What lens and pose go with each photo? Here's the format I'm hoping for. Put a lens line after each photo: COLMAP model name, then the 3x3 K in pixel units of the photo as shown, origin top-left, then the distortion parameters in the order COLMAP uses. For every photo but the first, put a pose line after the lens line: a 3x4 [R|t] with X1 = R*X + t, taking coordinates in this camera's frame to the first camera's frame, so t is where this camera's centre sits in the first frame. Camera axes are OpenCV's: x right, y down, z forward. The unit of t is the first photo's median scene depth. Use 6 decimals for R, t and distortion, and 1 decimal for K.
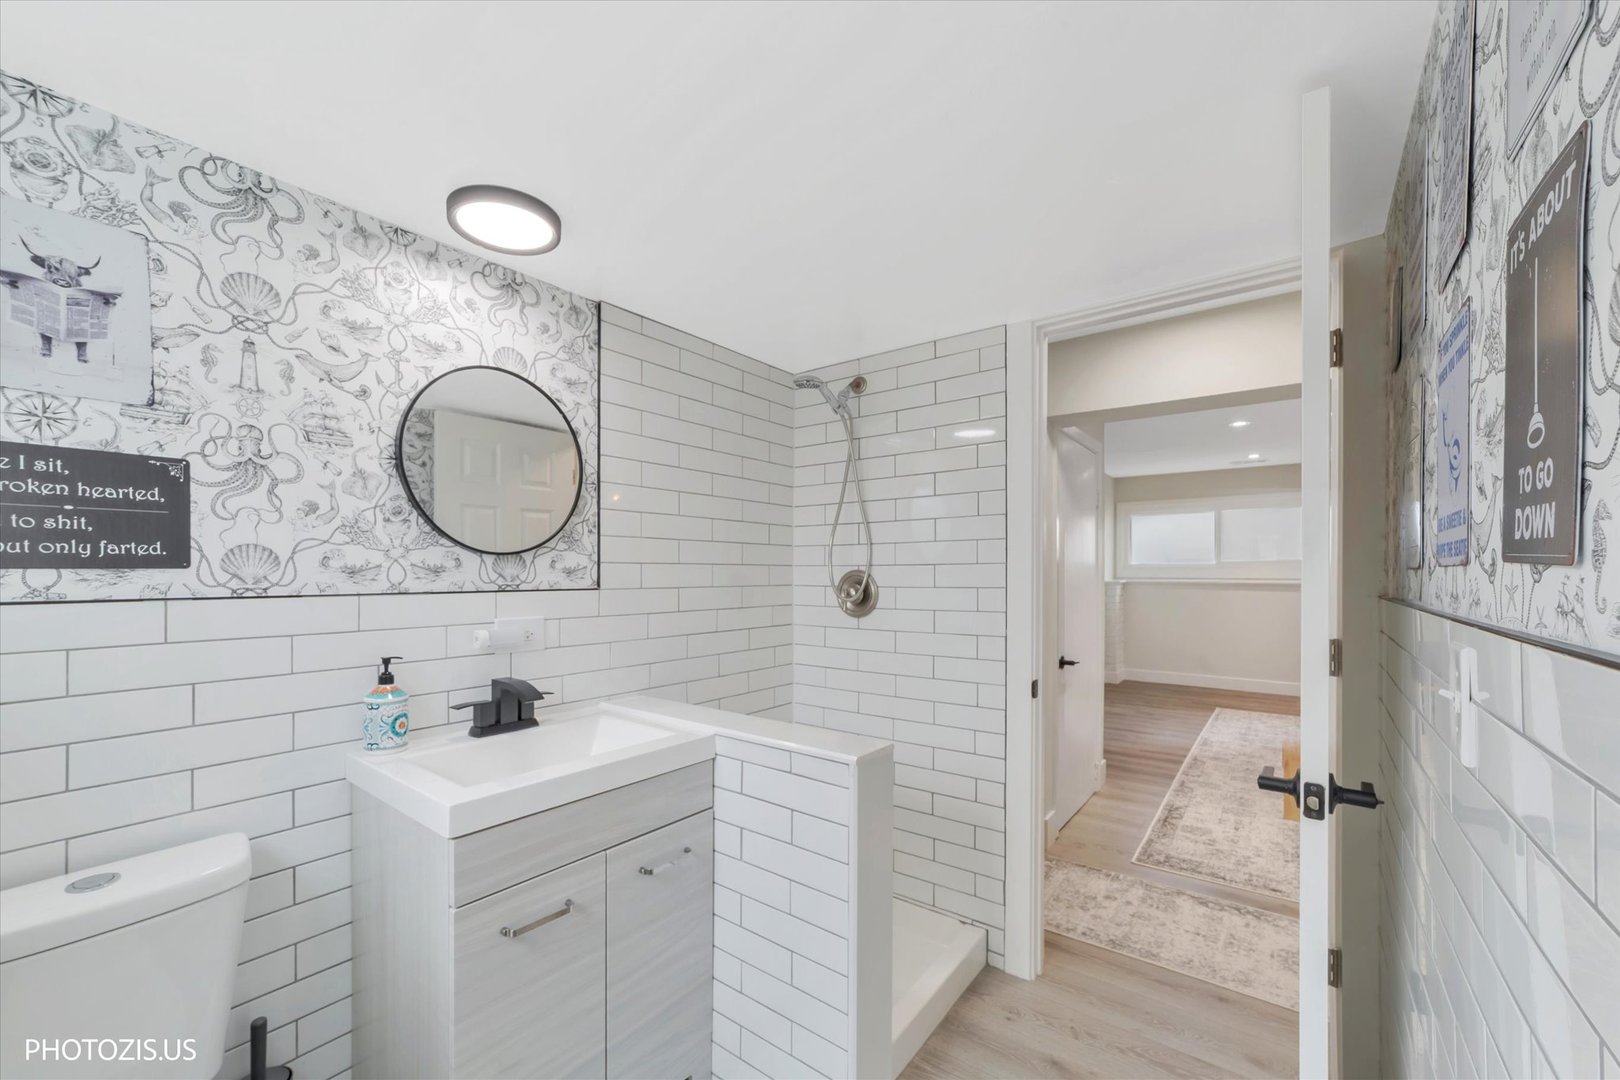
lens RADIAL K [[633.9, 0, 804.7], [0, 633.9, 558.9], [0, 0, 1]] dist [-0.017651, 0.009993]
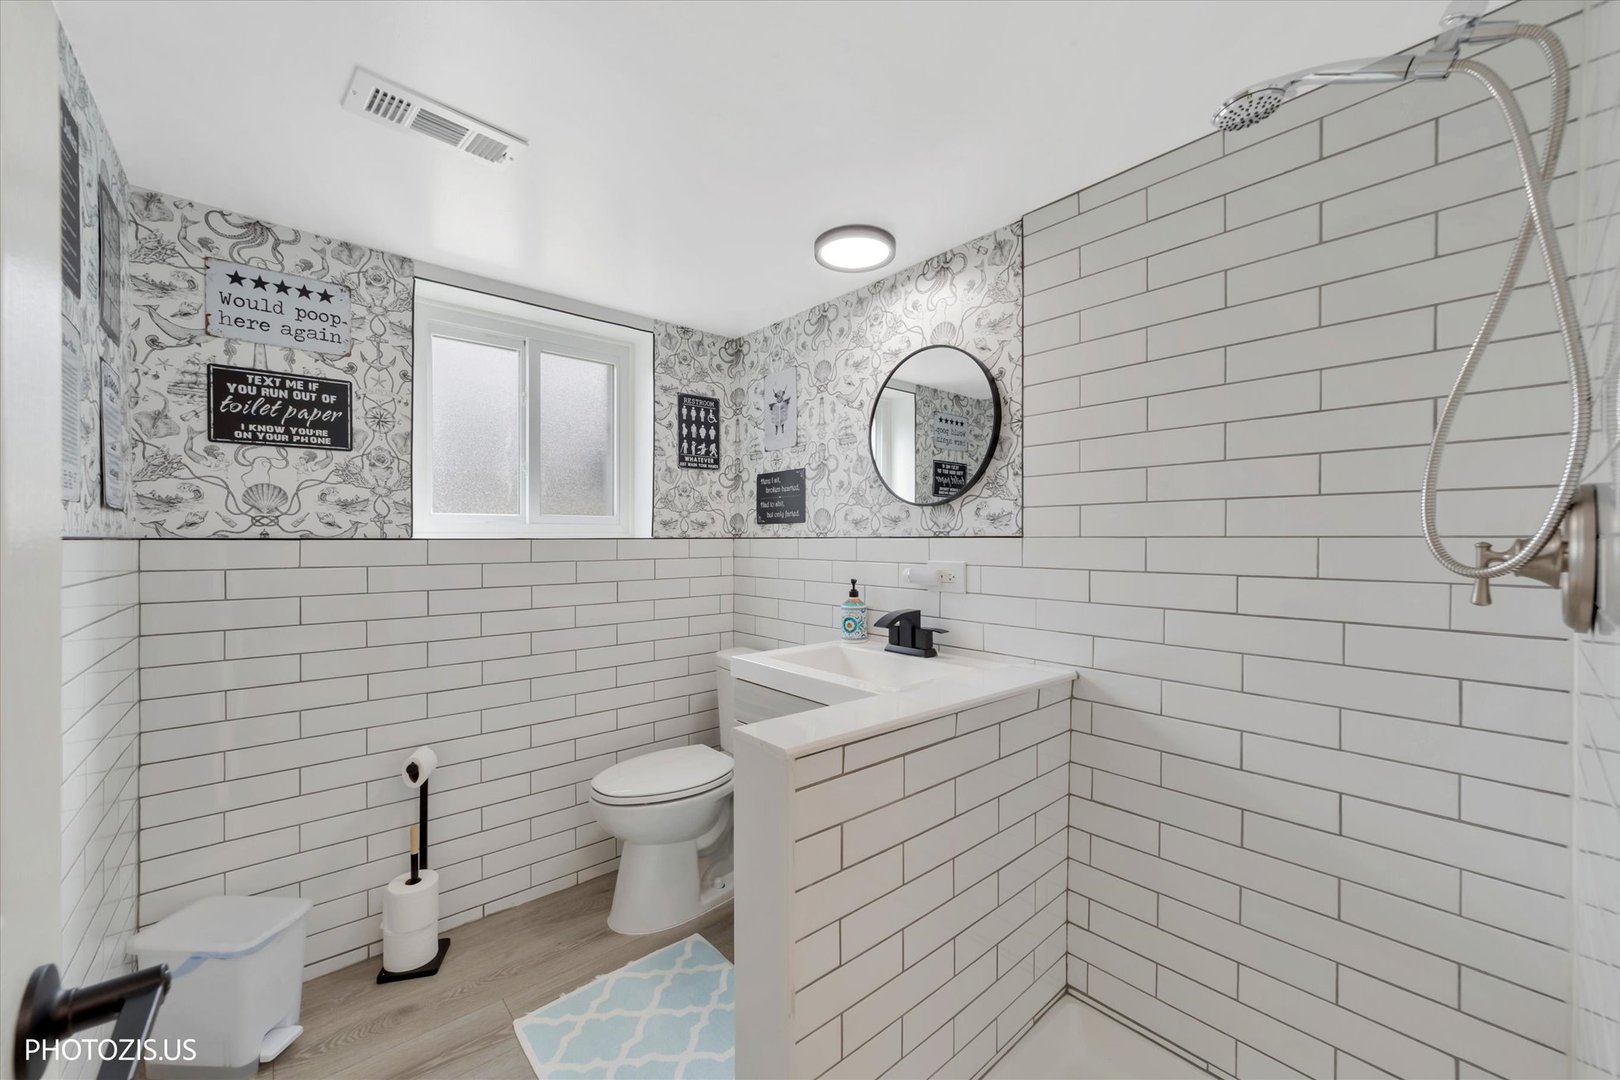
lens RADIAL K [[633.9, 0, 804.7], [0, 633.9, 558.9], [0, 0, 1]] dist [-0.017651, 0.009993]
pose [[-0.200269, 0.003742, -0.979734, 0.733855], [-0.002736, 0.999987, 0.004379, 0.090225], [0.979737, 0.003558, -0.200257, 1.038785]]
